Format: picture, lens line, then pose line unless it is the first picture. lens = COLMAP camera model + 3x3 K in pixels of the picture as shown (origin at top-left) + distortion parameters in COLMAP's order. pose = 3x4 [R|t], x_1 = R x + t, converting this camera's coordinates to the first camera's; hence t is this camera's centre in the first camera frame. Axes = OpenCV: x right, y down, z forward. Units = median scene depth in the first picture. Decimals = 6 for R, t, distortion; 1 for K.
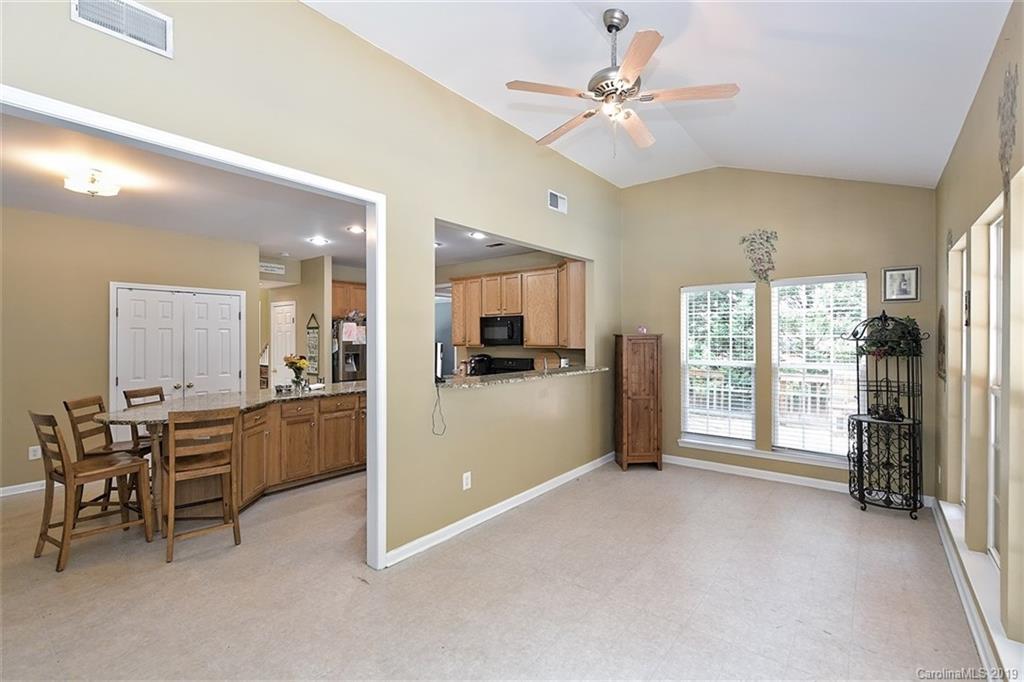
lens RADIAL K [[448.0, 0, 515.0], [0, 448.0, 338.9], [0, 0, 1]] dist [0.001933, 0.000160]
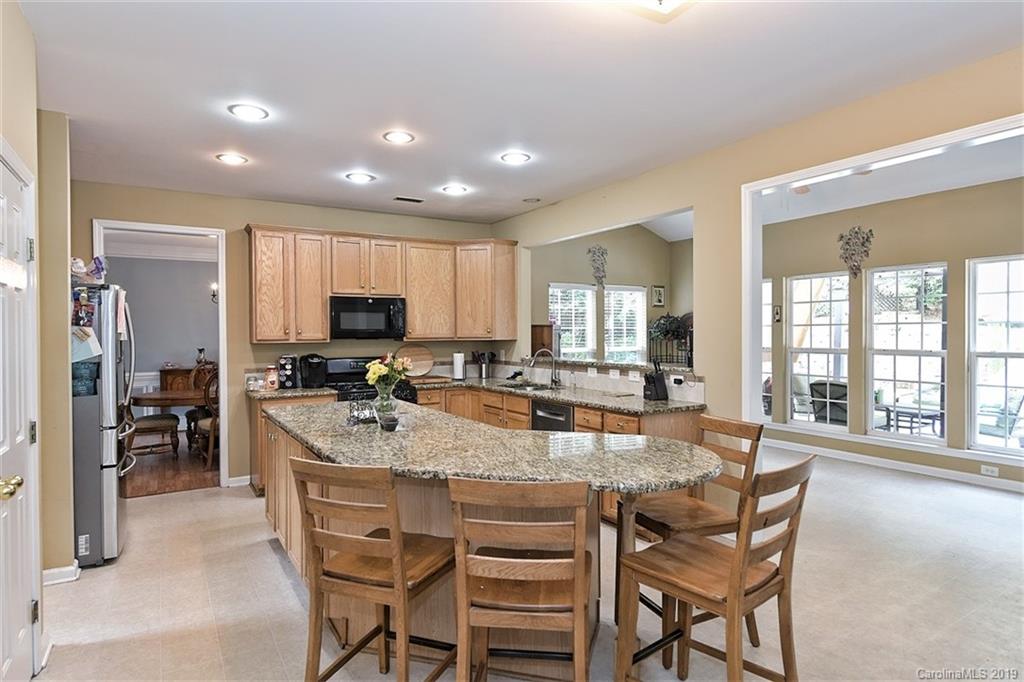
lens RADIAL K [[574.7, 0, 515.2], [0, 574.7, 340.2], [0, 0, 1]] dist [0.005018, 0.001789]
pose [[0.343322, -0.010160, 0.939163, -0.827842], [0.006850, 0.999942, 0.008314, 0.010946], [-0.939193, 0.003579, 0.343372, 0.498640]]
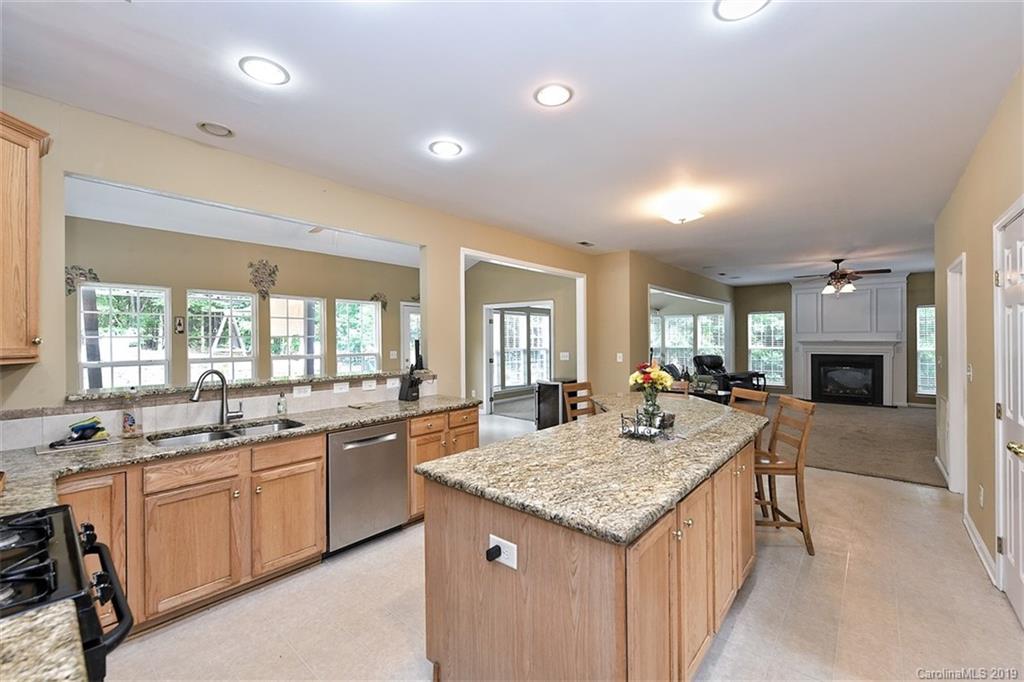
lens RADIAL K [[416.5, 0, 515.5], [0, 416.5, 340.2], [0, 0, 1]] dist [0.002248, -0.000686]
pose [[-0.999040, 0.009625, 0.042743, -0.273567], [0.009835, 0.999941, 0.004701, 0.003959], [-0.042695, 0.005117, -0.999075, 1.179111]]
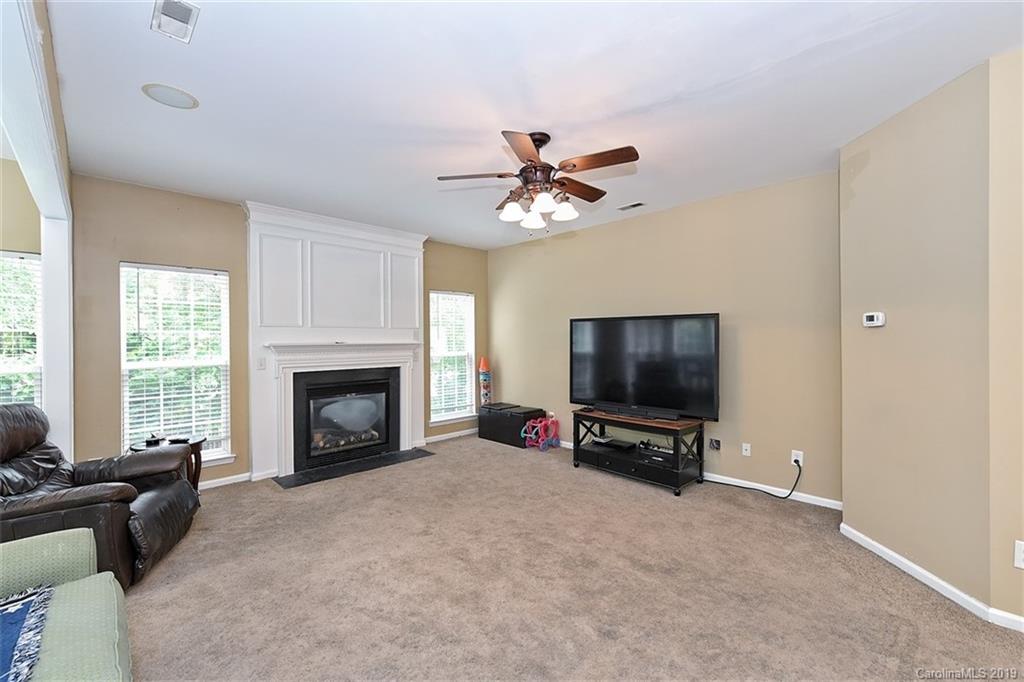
lens RADIAL K [[424.1, 0, 512.0], [0, 424.1, 341.0], [0, 0, 1]] dist [-0.001009, -0.000213]
pose [[-0.127275, 0.010480, -0.991812, -0.636624], [0.004700, 0.999939, 0.009963, 0.013904], [0.991856, -0.003394, -0.127317, 0.063775]]
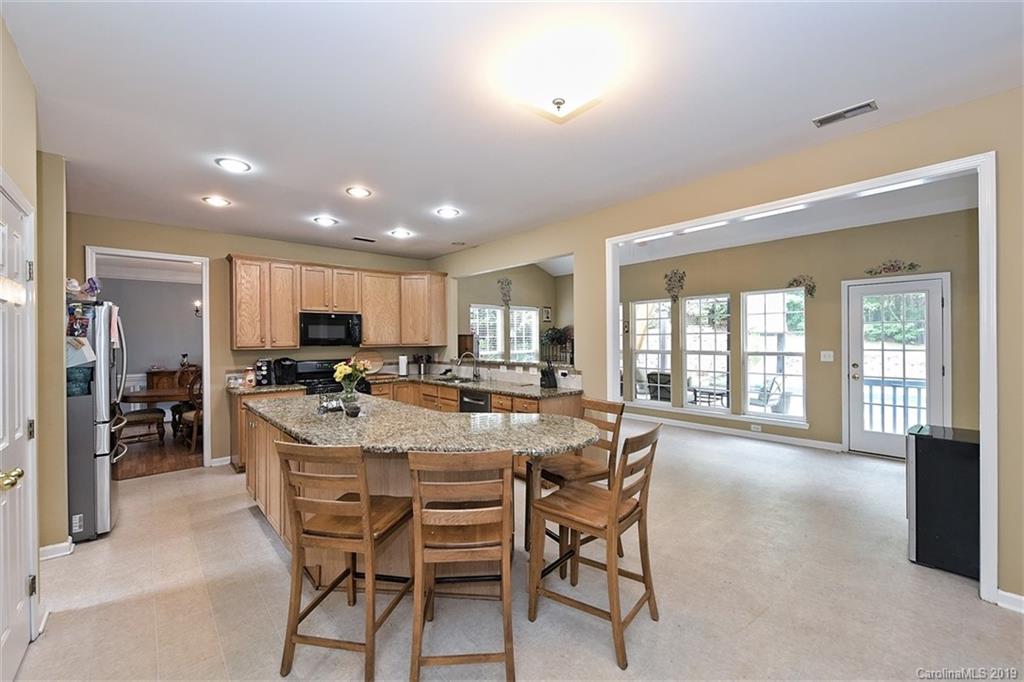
lens RADIAL K [[416.5, 0, 515.5], [0, 416.5, 340.2], [0, 0, 1]] dist [0.002248, -0.000686]
pose [[0.173200, 0.000569, 0.984886, -0.828501], [0.010556, 0.999941, -0.002434, 0.009694], [-0.984830, 0.010818, 0.173184, 0.510181]]
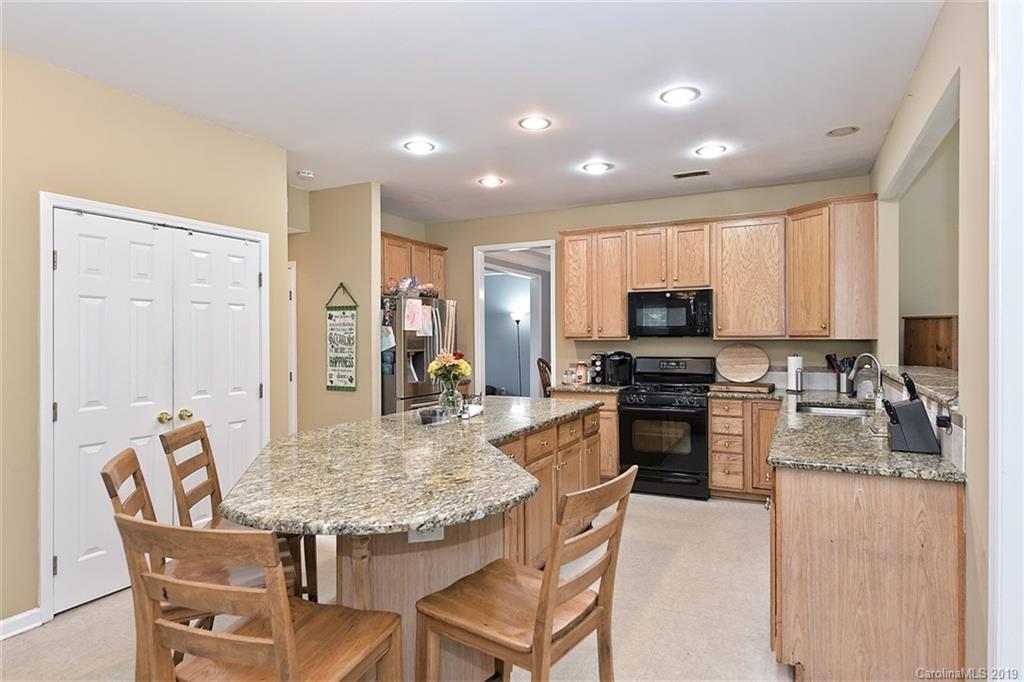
lens RADIAL K [[574.7, 0, 515.2], [0, 574.7, 340.2], [0, 0, 1]] dist [0.005018, 0.001789]
pose [[0.977323, -0.003430, 0.211727, -0.434955], [0.002544, 0.999987, 0.004457, 0.015766], [-0.211739, -0.003817, 0.977319, 0.259991]]
